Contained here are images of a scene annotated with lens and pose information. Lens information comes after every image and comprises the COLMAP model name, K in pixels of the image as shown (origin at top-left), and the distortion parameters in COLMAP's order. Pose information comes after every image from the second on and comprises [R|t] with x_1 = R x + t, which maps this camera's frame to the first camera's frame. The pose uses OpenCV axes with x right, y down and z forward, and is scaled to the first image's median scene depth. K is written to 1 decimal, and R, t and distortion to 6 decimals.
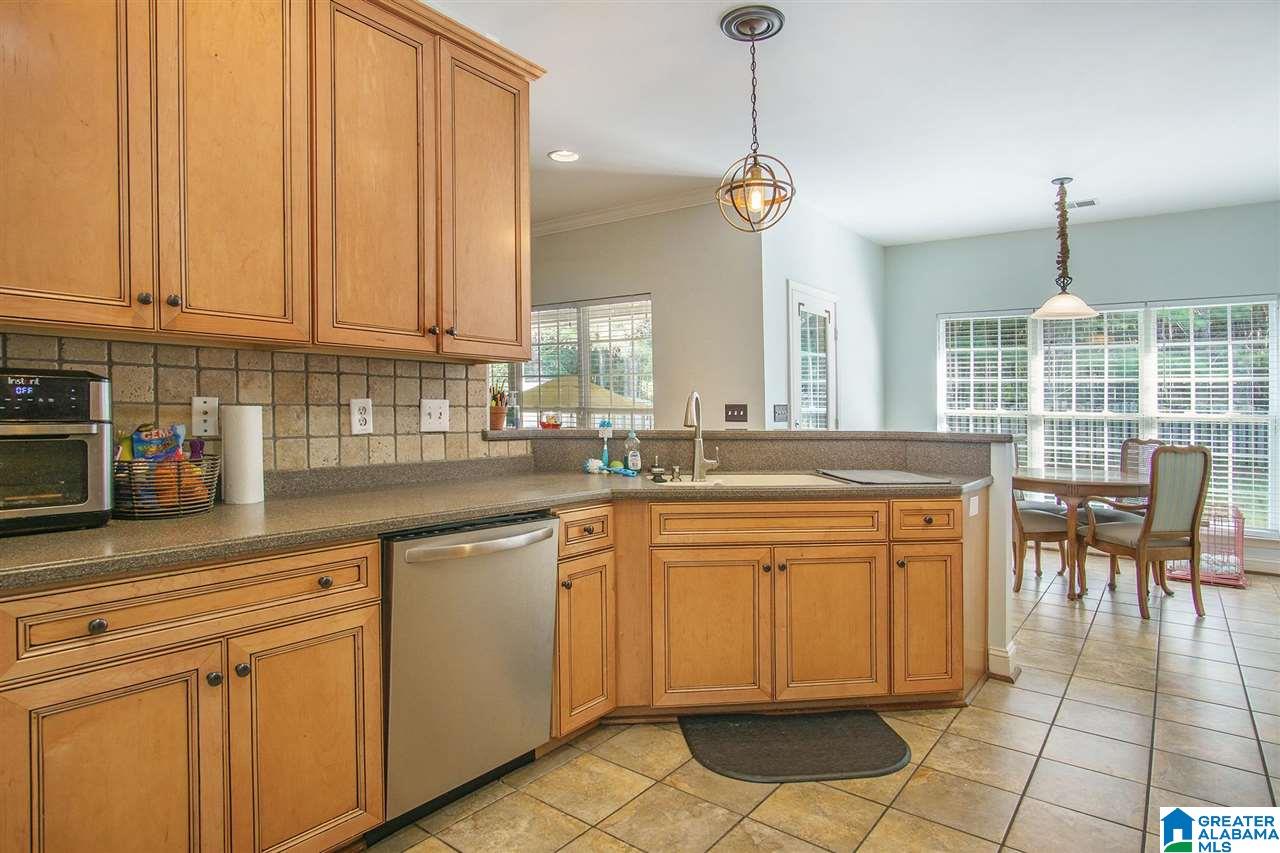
lens RADIAL K [[710.7, 0, 633.3], [0, 710.7, 407.3], [0, 0, 1]] dist [-0.021200, 0.000760]
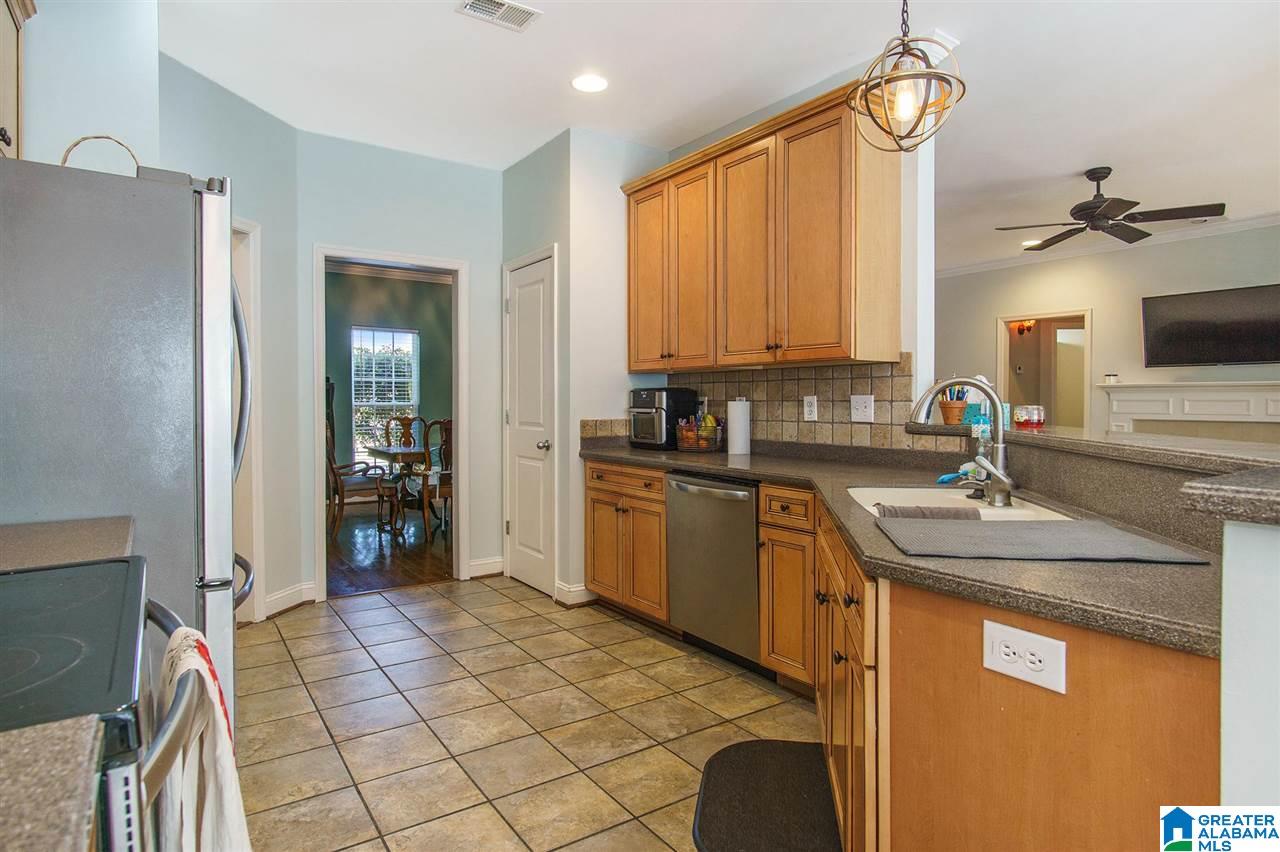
lens RADIAL K [[699.7, 0, 608.2], [0, 699.7, 410.0], [0, 0, 1]] dist [-0.022931, 0.003085]
pose [[-0.352649, -0.002227, -0.935753, 0.932282], [-0.006669, 0.999978, 0.000134, 0.015777], [0.935732, 0.006288, -0.352656, 0.967239]]
